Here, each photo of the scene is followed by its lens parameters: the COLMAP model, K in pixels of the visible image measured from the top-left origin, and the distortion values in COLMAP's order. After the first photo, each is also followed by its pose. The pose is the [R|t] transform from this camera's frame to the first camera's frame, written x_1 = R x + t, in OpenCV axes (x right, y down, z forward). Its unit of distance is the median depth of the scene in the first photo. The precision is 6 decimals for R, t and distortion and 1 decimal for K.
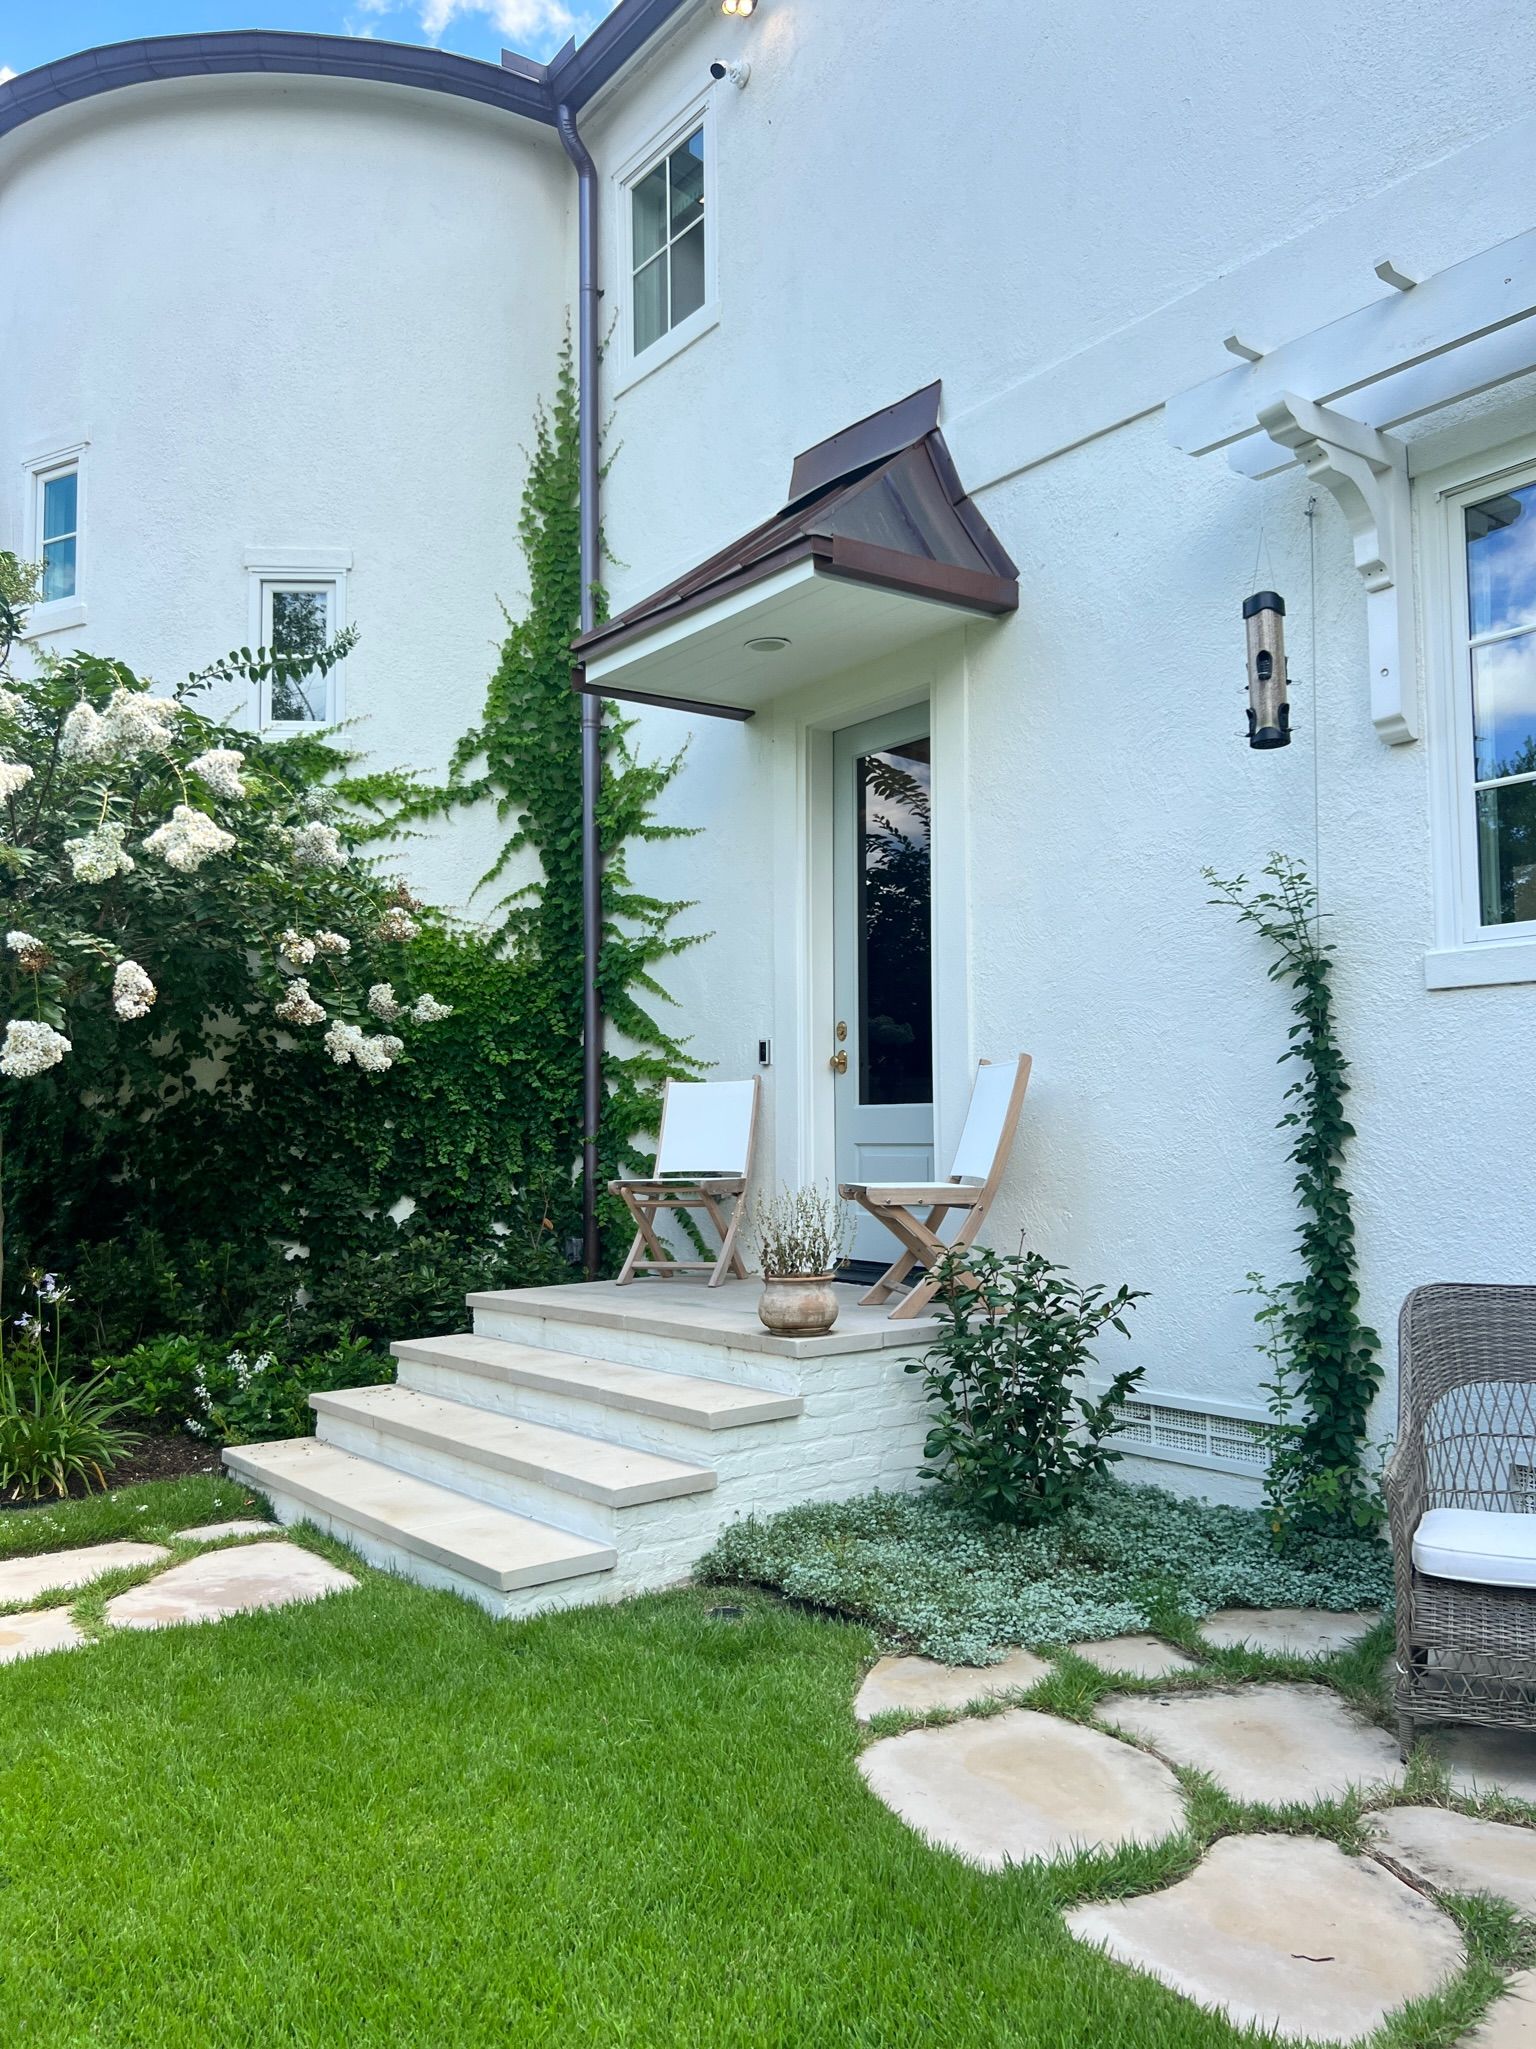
lens RADIAL K [[1550.1, 0, 762.5], [0, 1550.1, 1026.6], [0, 0, 1]] dist [0.034754, -0.032093]
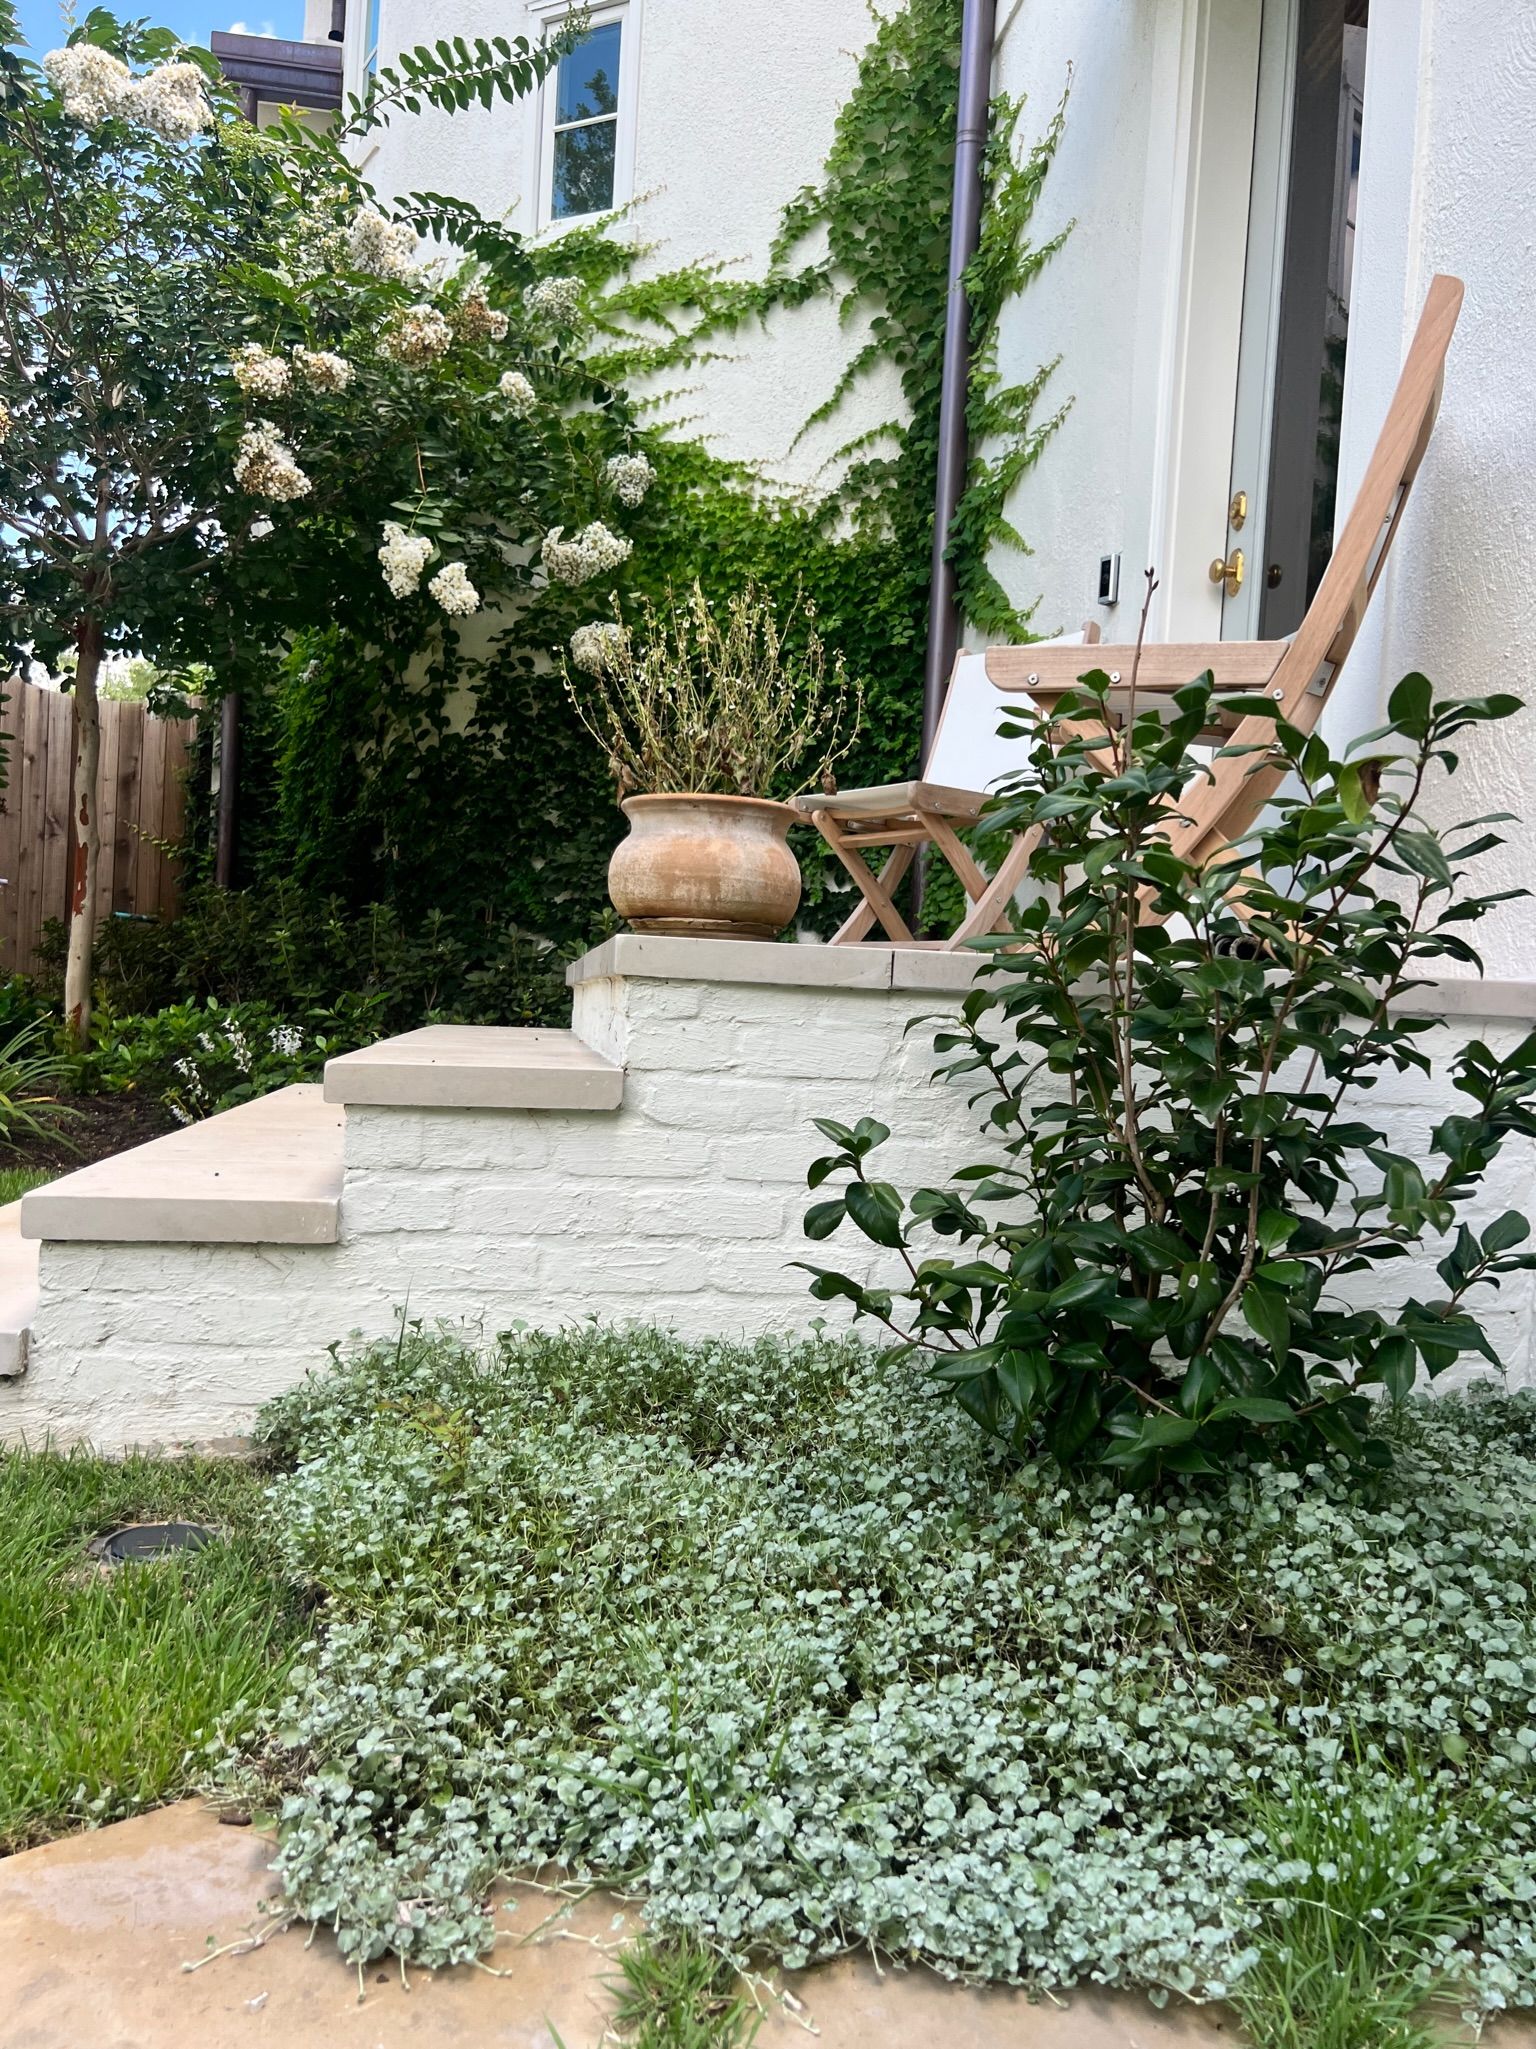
lens RADIAL K [[1550.1, 0, 770.9], [0, 1550.1, 1033.2], [0, 0, 1]] dist [0.034754, -0.032093]
pose [[0.876456, 0.066980, -0.476800, 0.145749], [-0.027964, 0.995686, 0.088468, 0.112319], [0.480669, -0.064205, 0.874548, 0.388898]]
